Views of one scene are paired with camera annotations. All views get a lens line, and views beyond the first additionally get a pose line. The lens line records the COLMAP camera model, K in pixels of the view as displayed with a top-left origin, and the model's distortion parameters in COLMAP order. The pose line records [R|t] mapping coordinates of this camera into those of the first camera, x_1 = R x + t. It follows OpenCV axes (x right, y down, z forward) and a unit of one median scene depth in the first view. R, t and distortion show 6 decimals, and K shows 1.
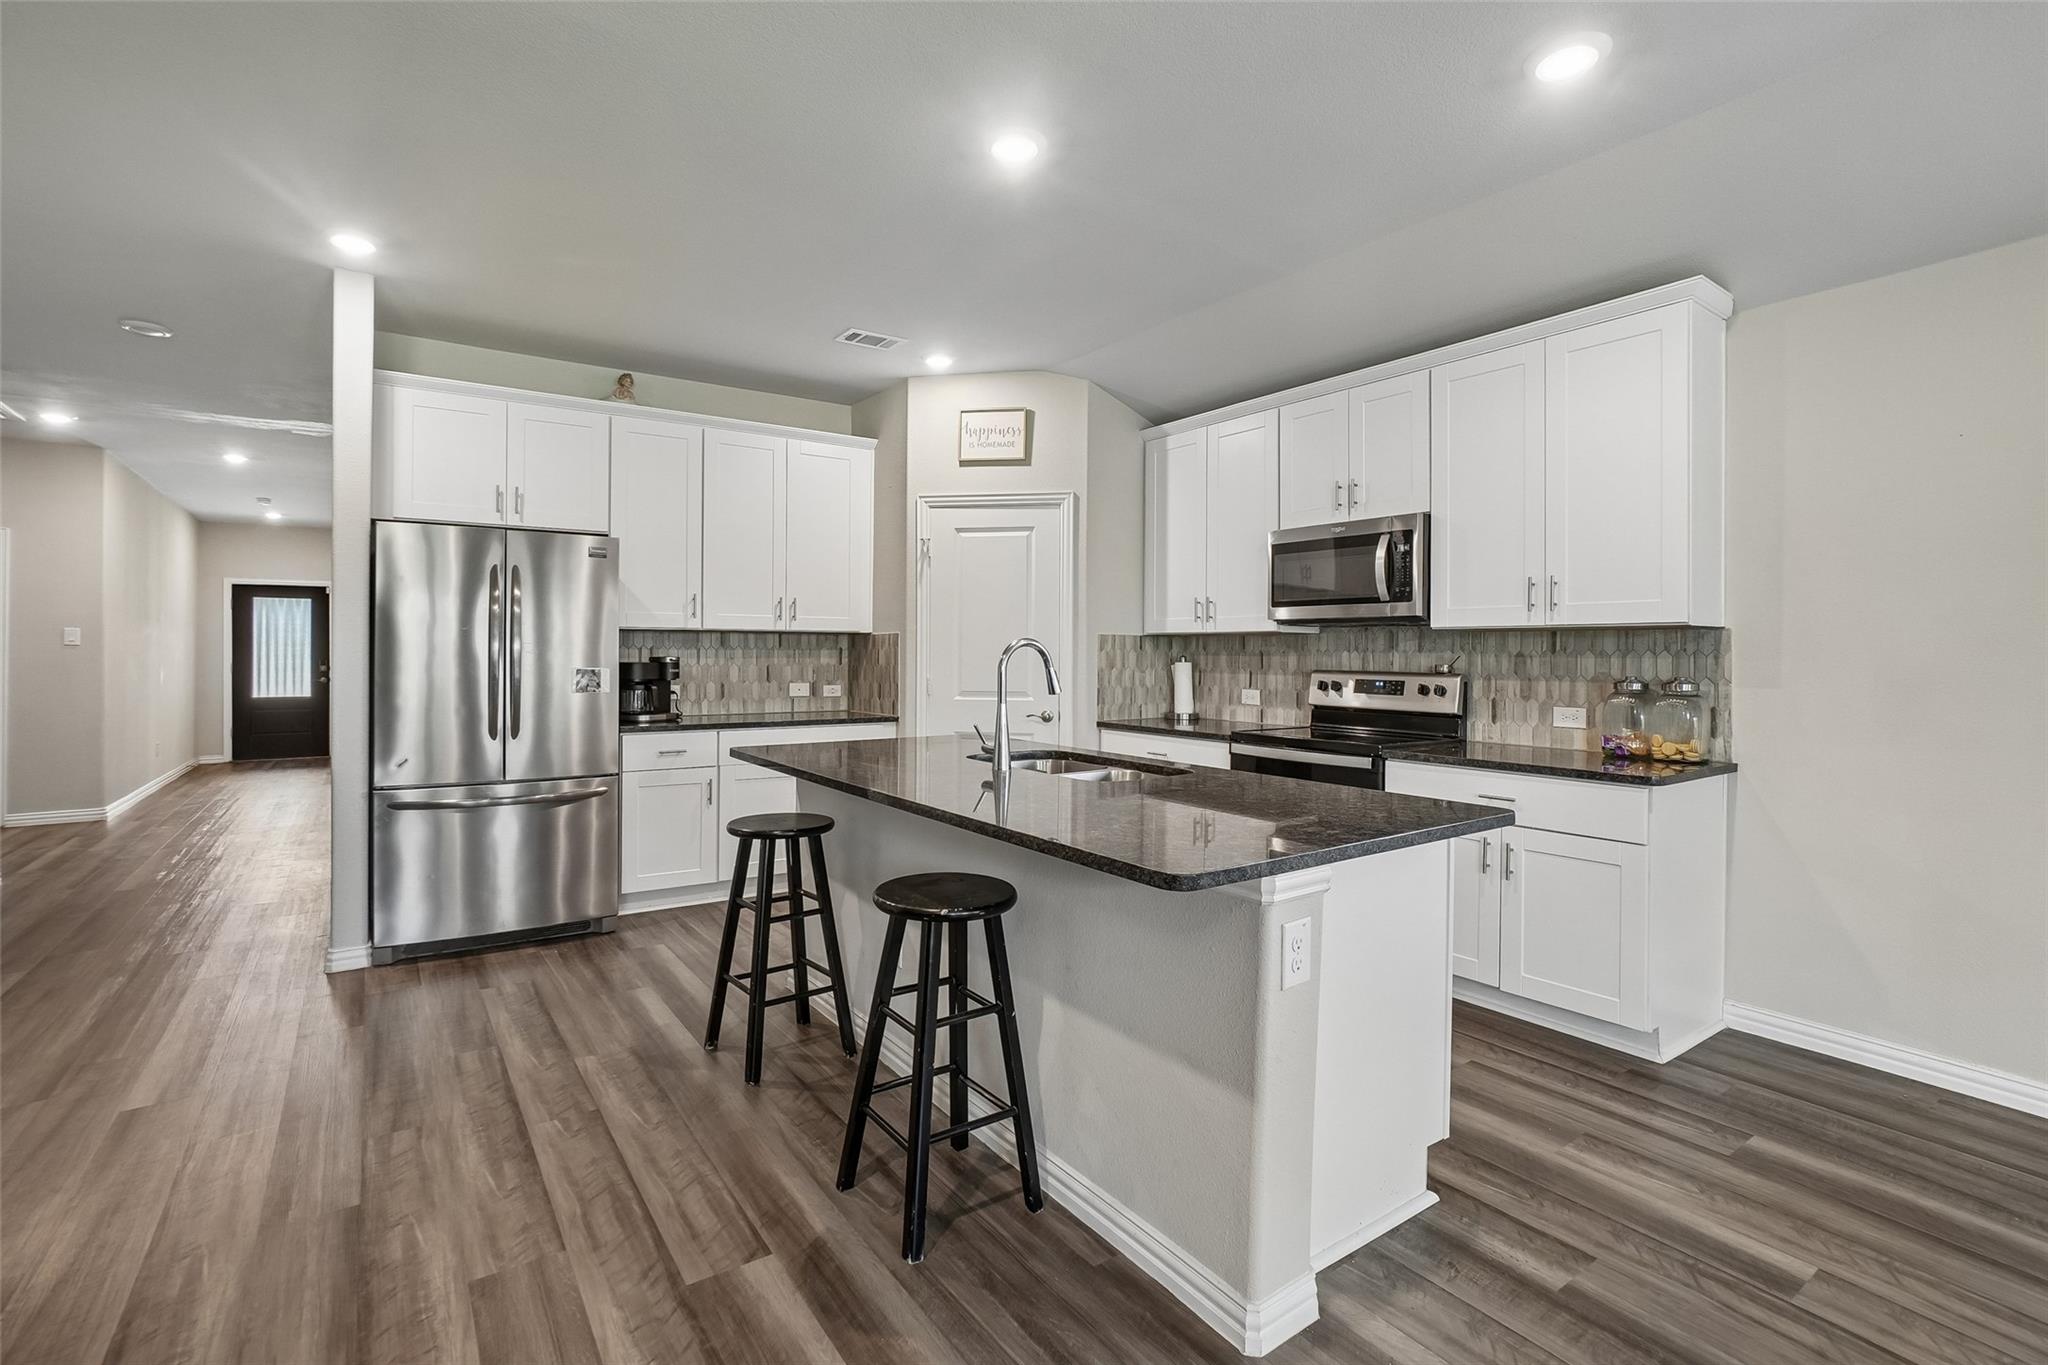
lens RADIAL K [[953.5, 0, 996.9], [0, 953.5, 648.8], [0, 0, 1]] dist [-0.000647, 0.000181]
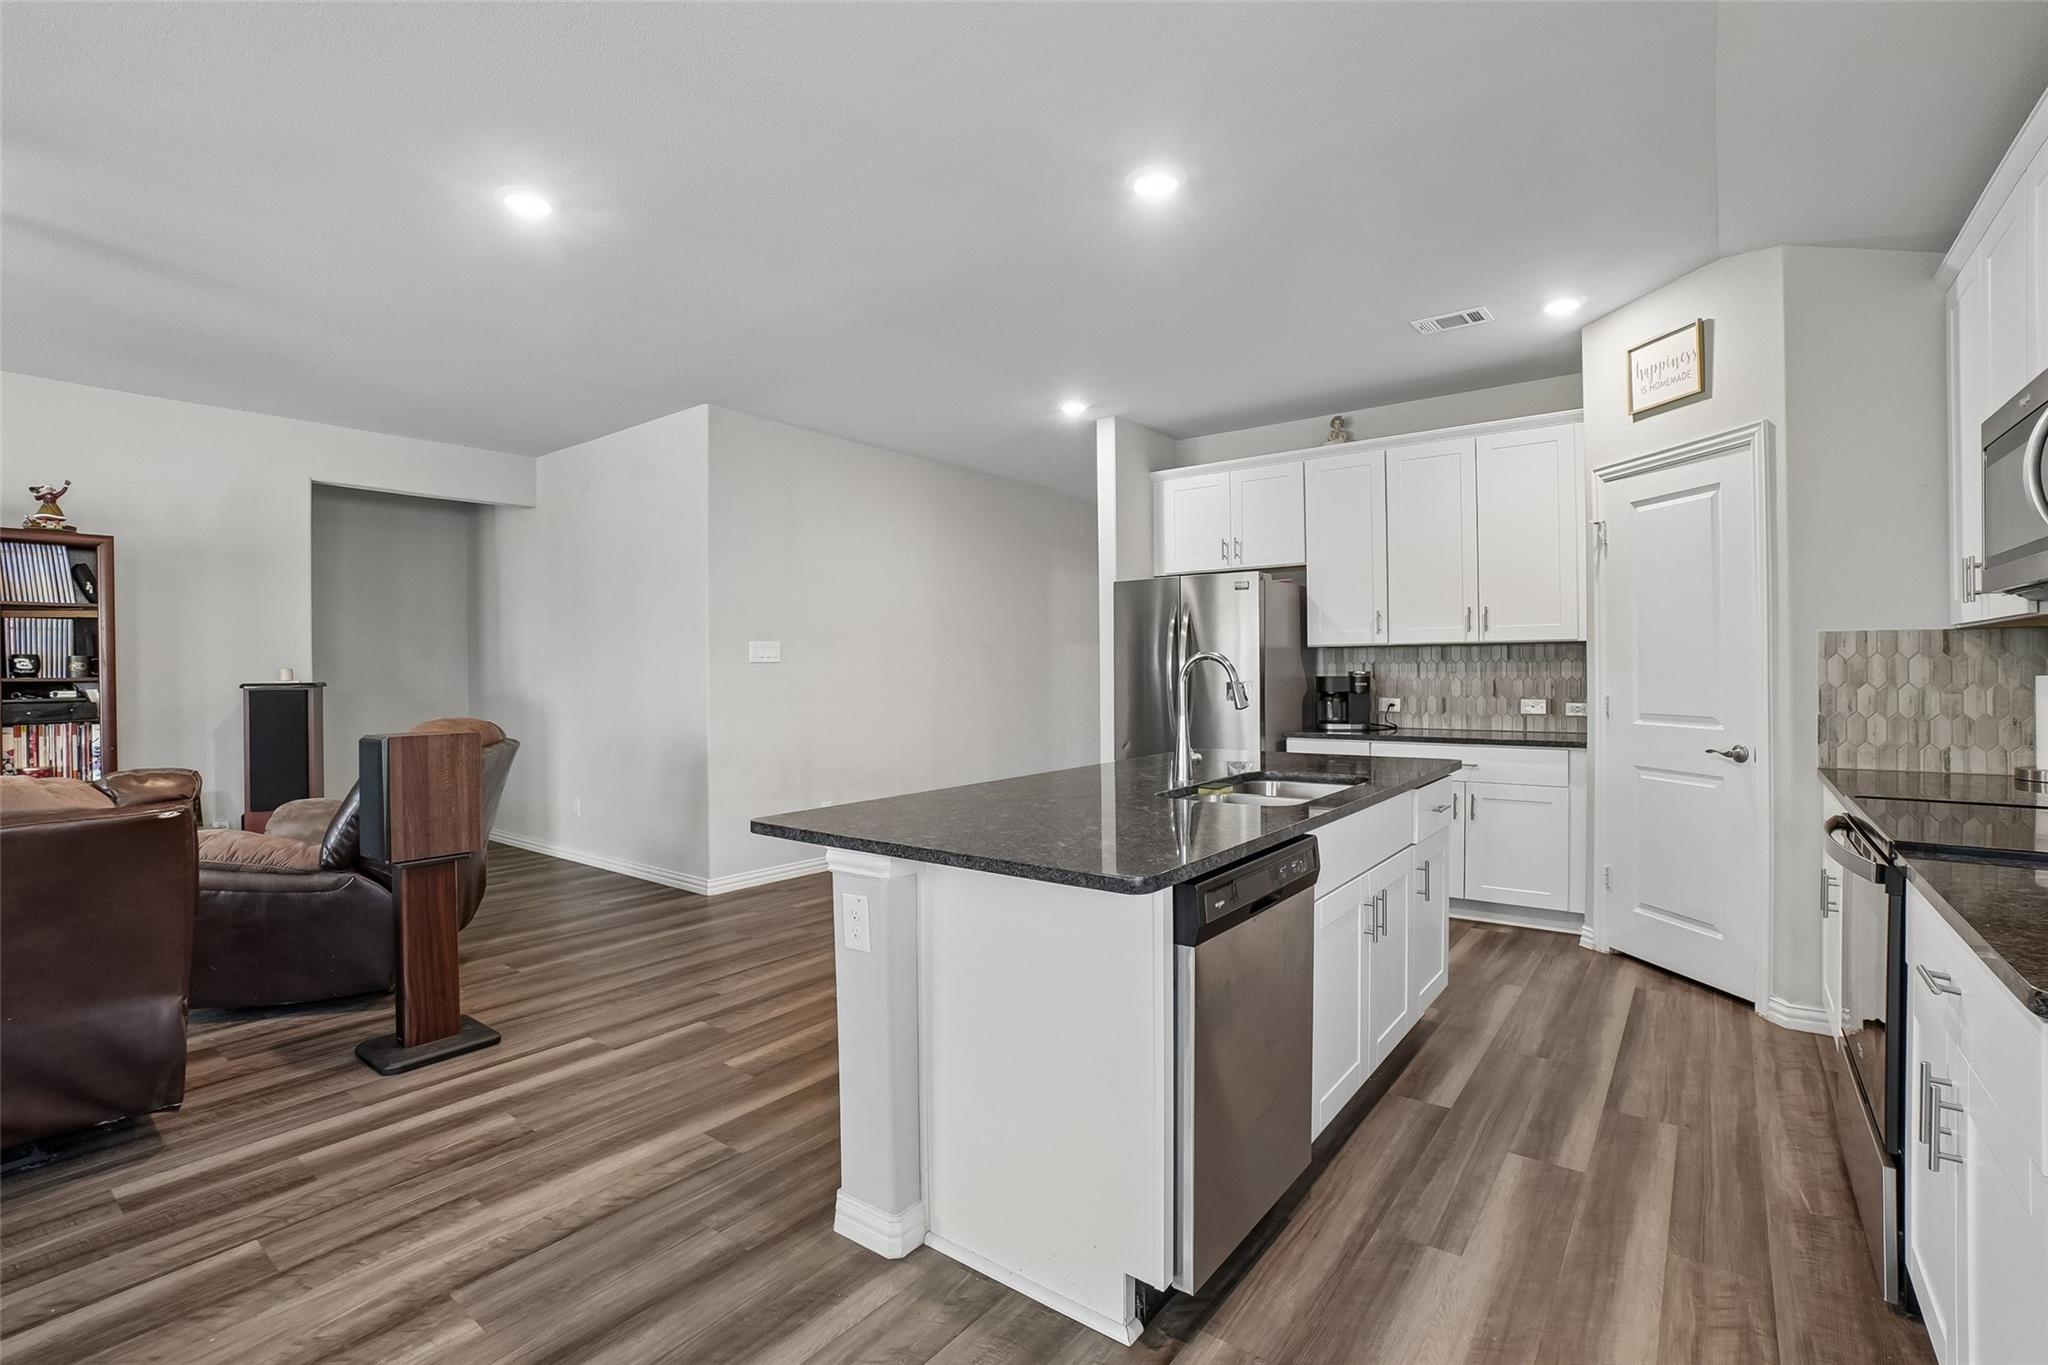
lens RADIAL K [[924.0, 0, 999.9], [0, 924.0, 671.0], [0, 0, 1]] dist [-0.060553, 0.021818]
pose [[0.300547, -0.006257, -0.953746, 0.513069], [0.014403, 0.999894, -0.002021, 0.004315], [0.953658, -0.013130, 0.300606, 0.298419]]
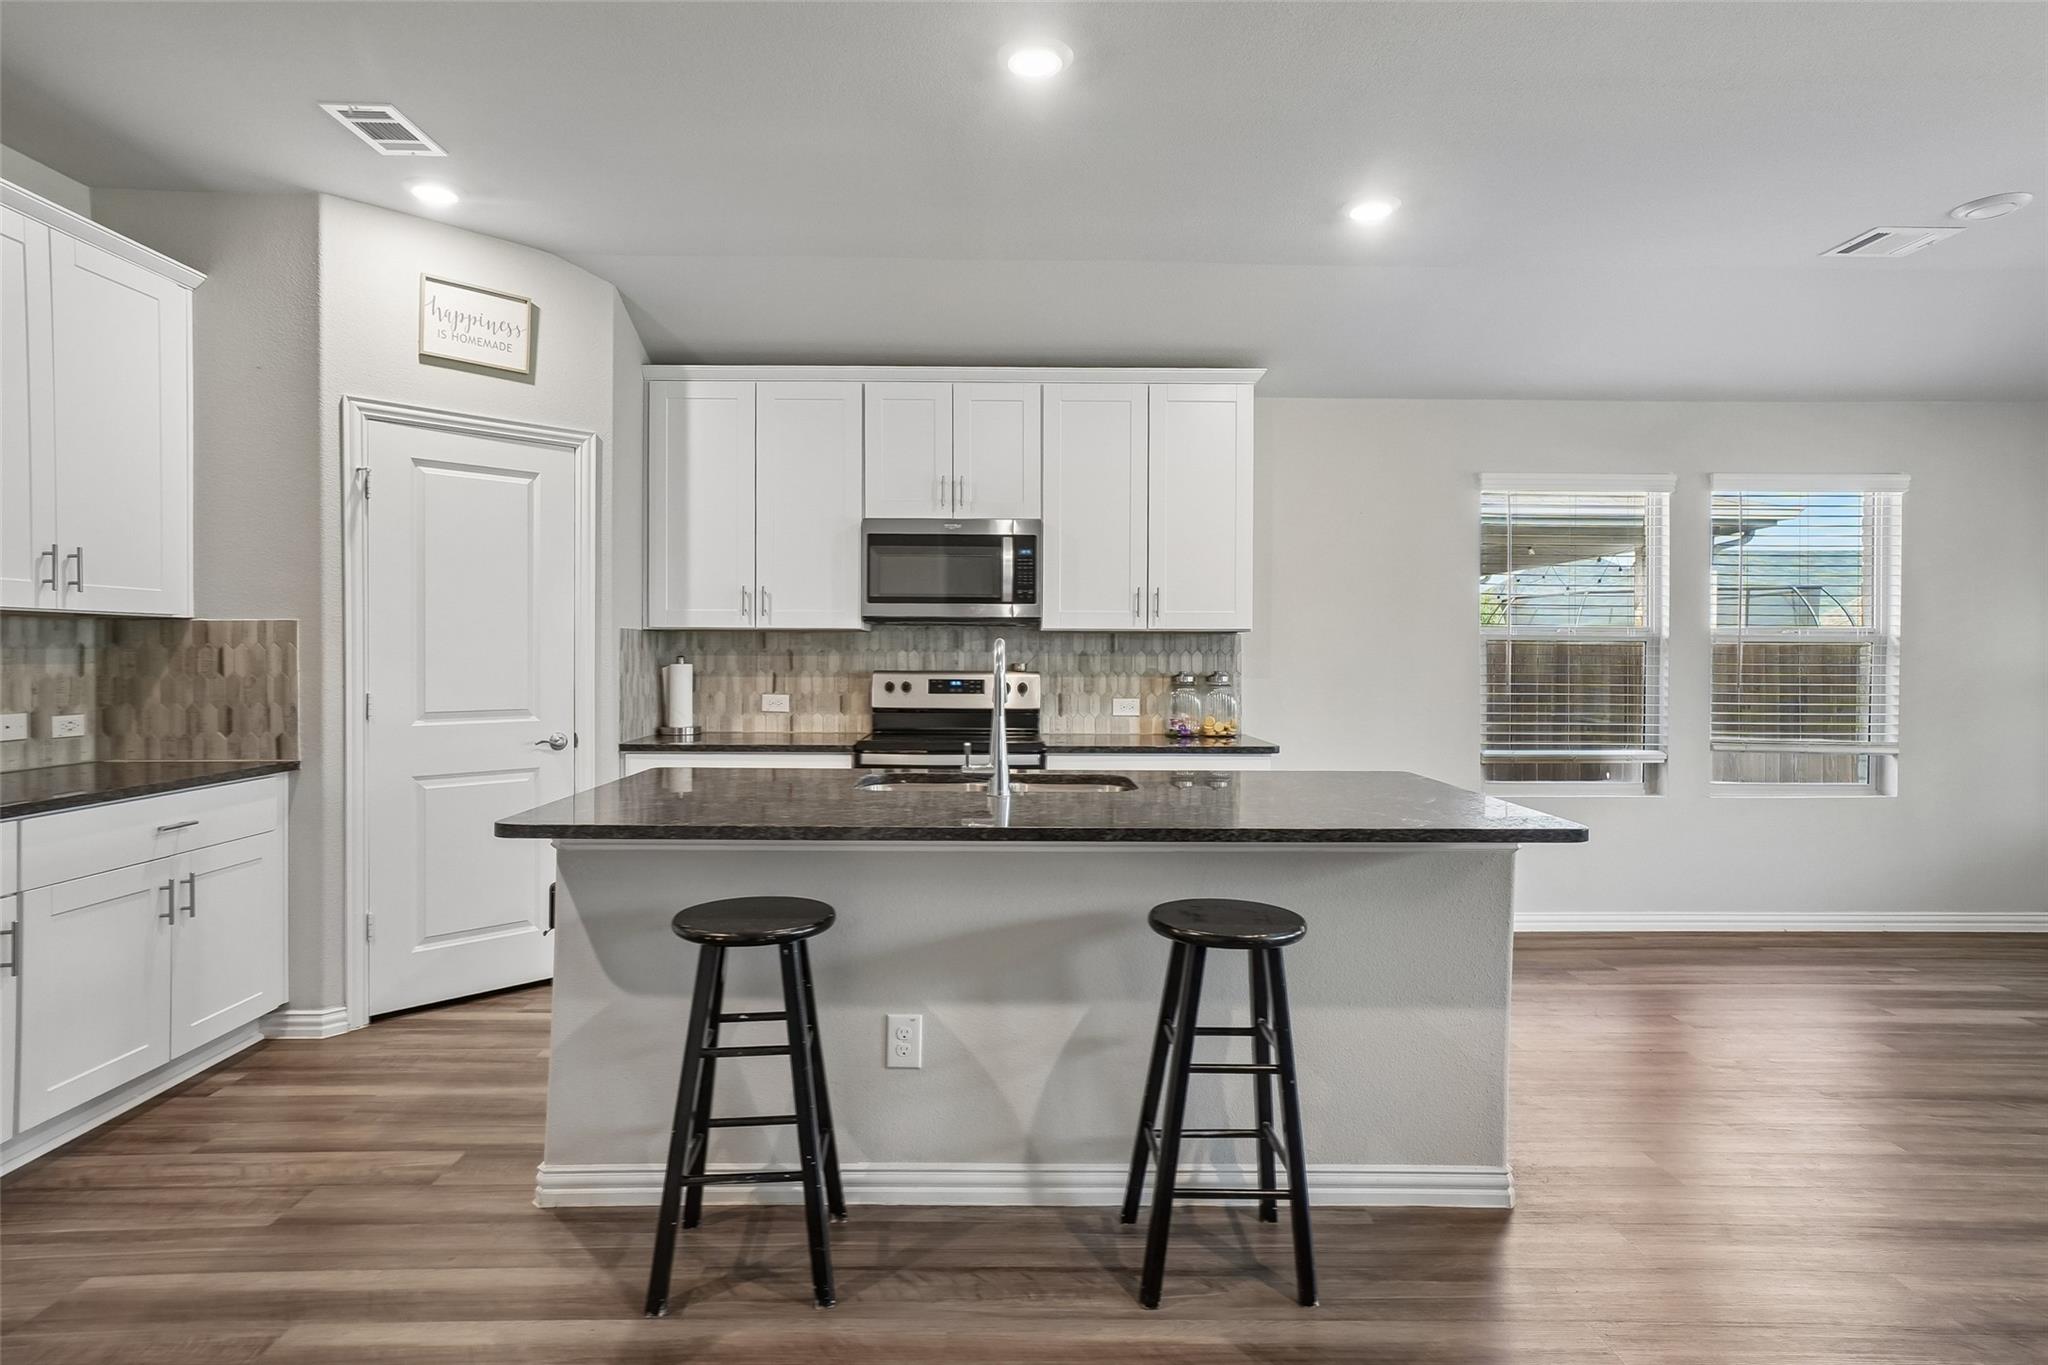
lens RADIAL K [[1108.1, 0, 1019.4], [0, 1108.1, 661.0], [0, 0, 1]] dist [0.003234, 0.001002]
pose [[0.555883, -0.010061, 0.831200, -0.447993], [-0.003867, 0.999885, 0.014689, -0.003355], [-0.831252, -0.011380, 0.555780, 0.254824]]
